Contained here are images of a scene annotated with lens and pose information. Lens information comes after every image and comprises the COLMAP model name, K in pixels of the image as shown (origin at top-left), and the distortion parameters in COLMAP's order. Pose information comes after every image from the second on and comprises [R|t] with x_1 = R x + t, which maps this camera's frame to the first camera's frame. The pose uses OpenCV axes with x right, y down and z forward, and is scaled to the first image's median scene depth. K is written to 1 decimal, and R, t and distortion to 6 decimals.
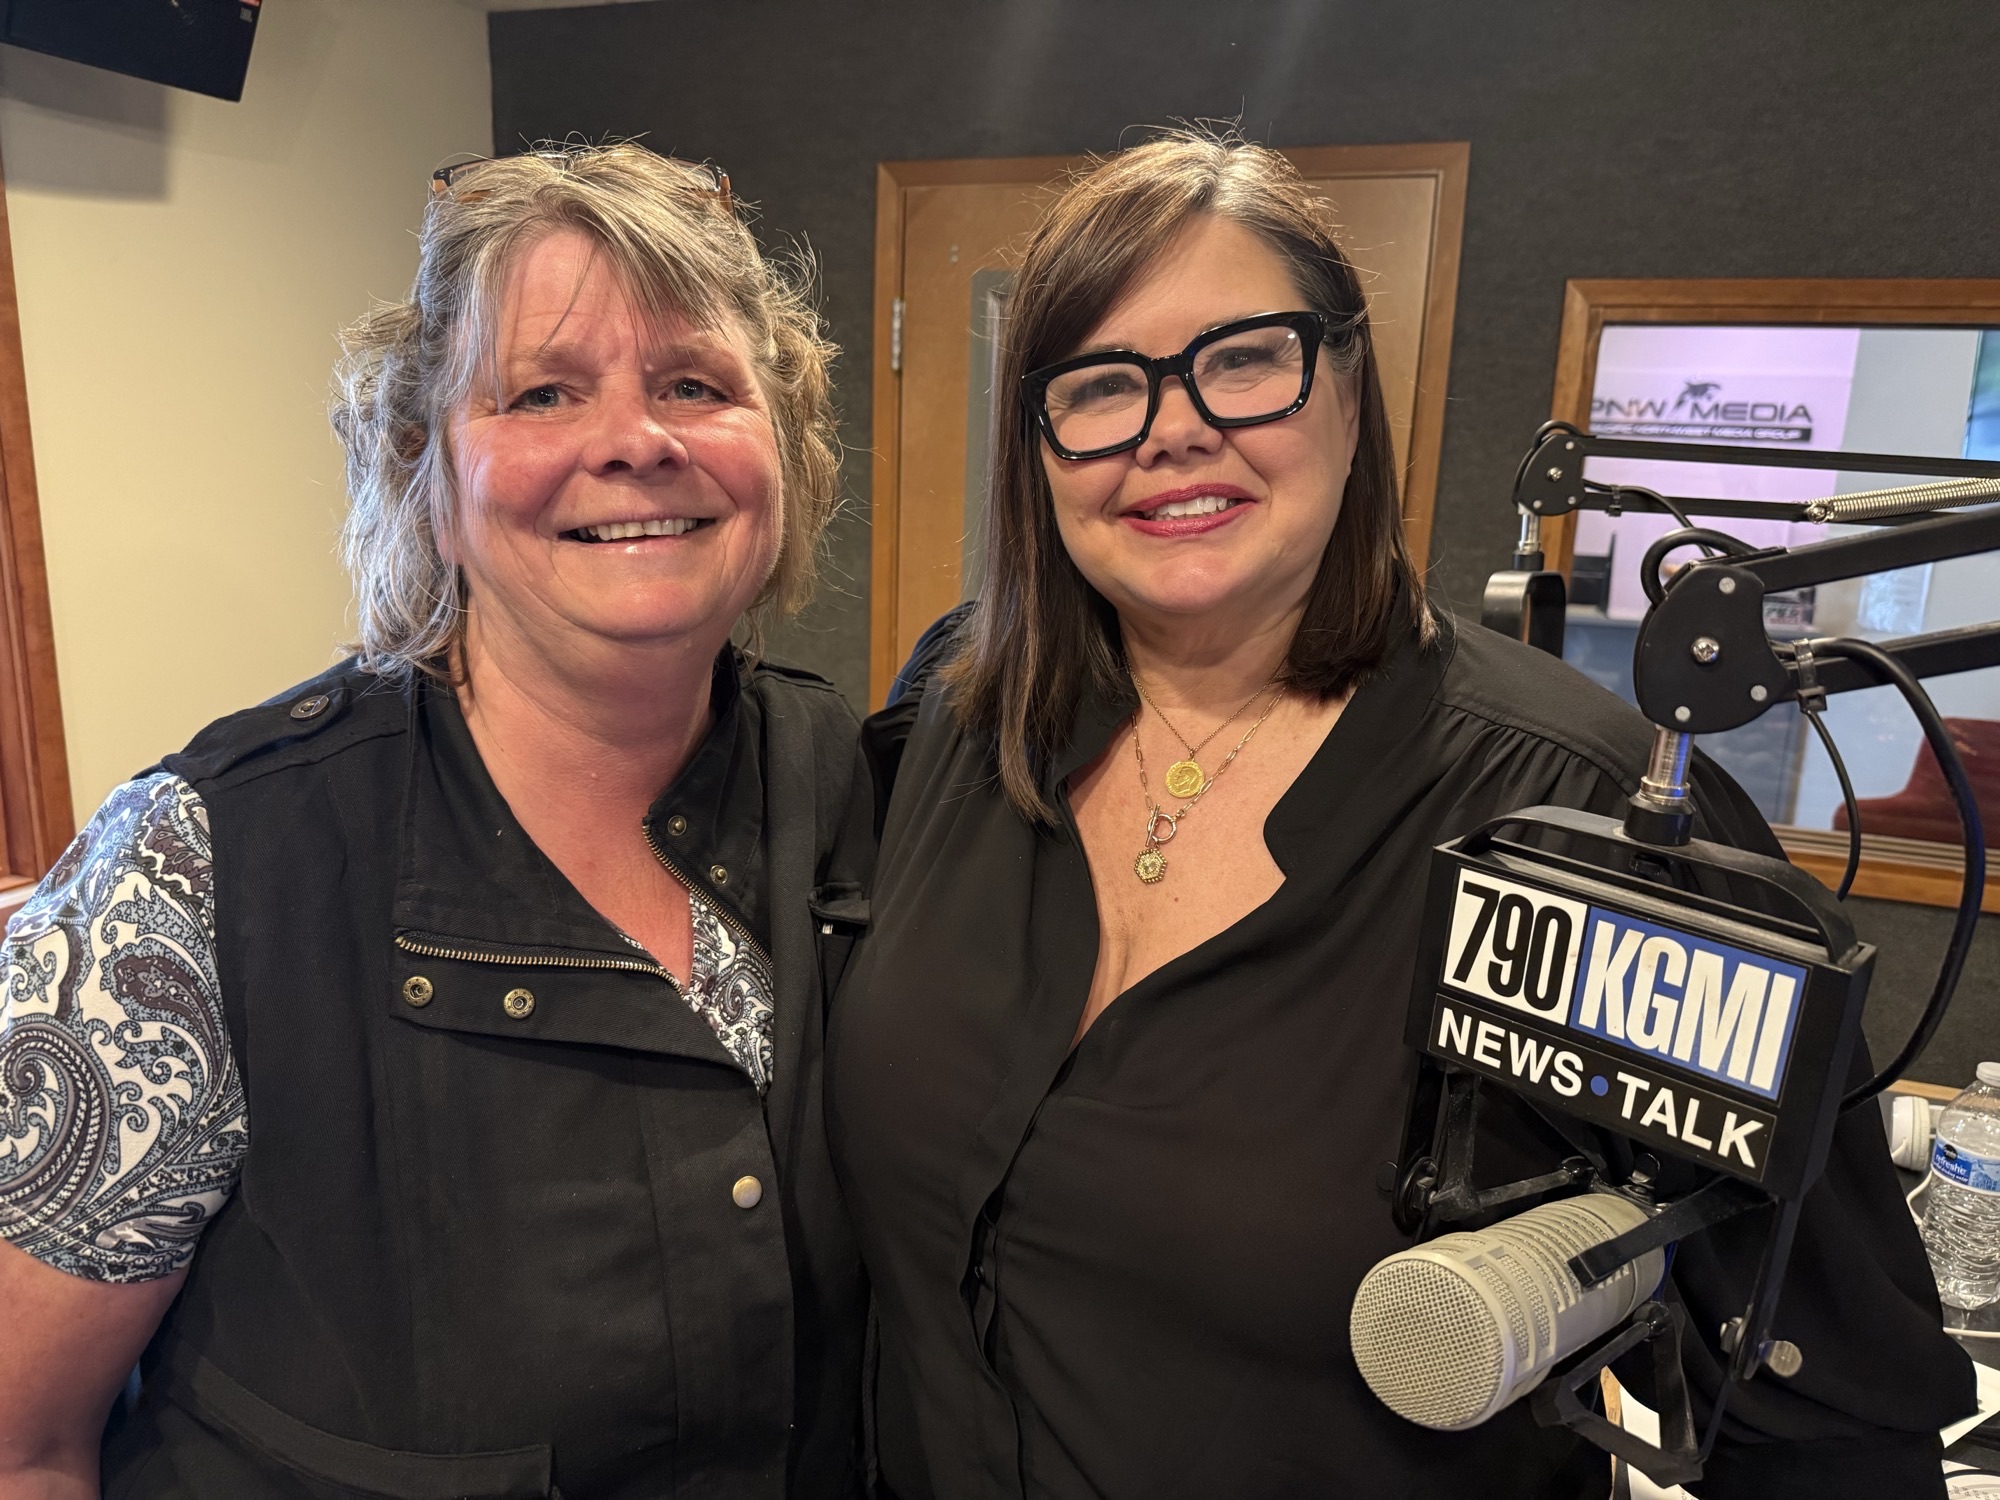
lens RADIAL K [[1473.0, 0, 1017.8], [0, 1473.0, 750.4], [0, 0, 1]] dist [0.023676, -0.017227]
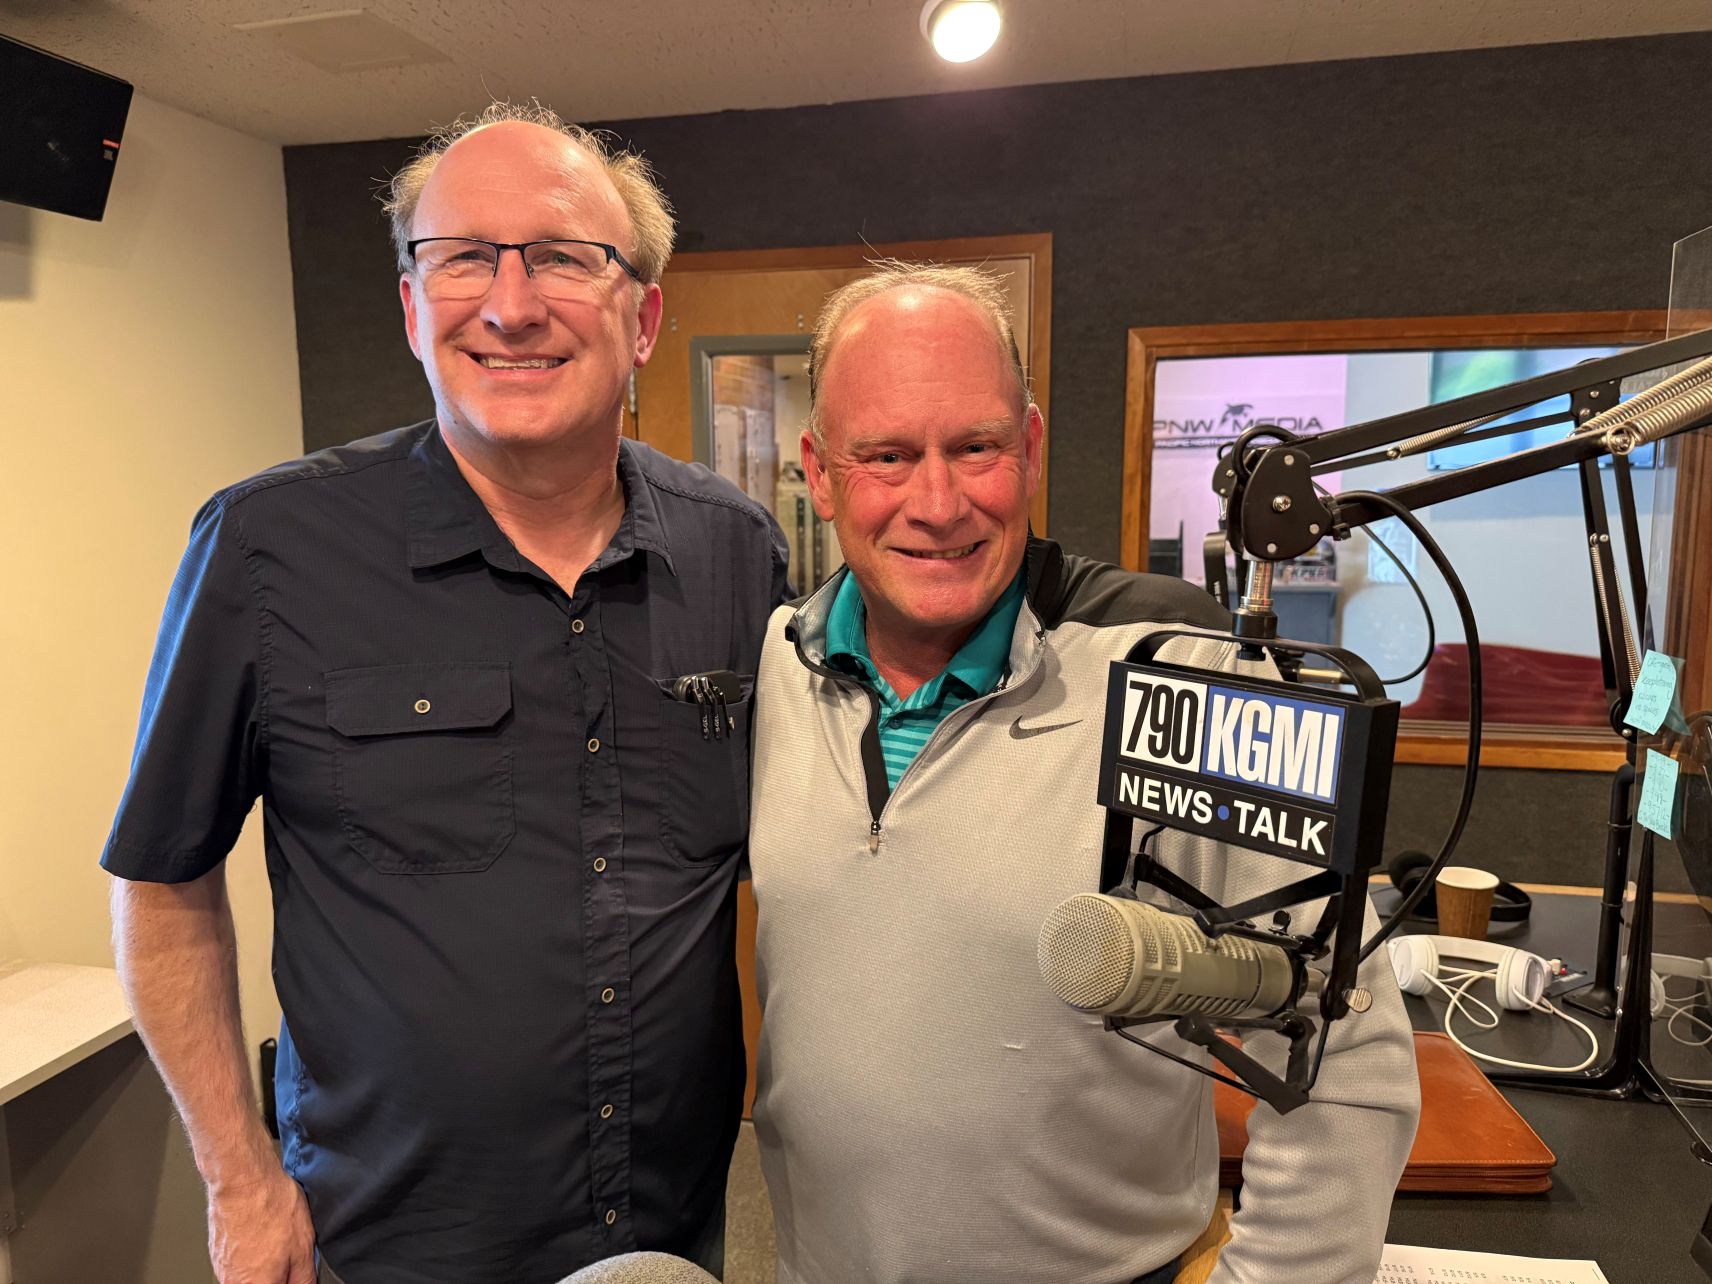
lens RADIAL K [[1242.3, 0, 837.9], [0, 1242.3, 637.2], [0, 0, 1]] dist [0.037827, -0.036595]
pose [[0.990911, -0.059772, 0.120510, -0.055927], [0.070157, 0.994005, -0.083861, 0.047933], [-0.114775, 0.091553, 0.989164, -0.094329]]
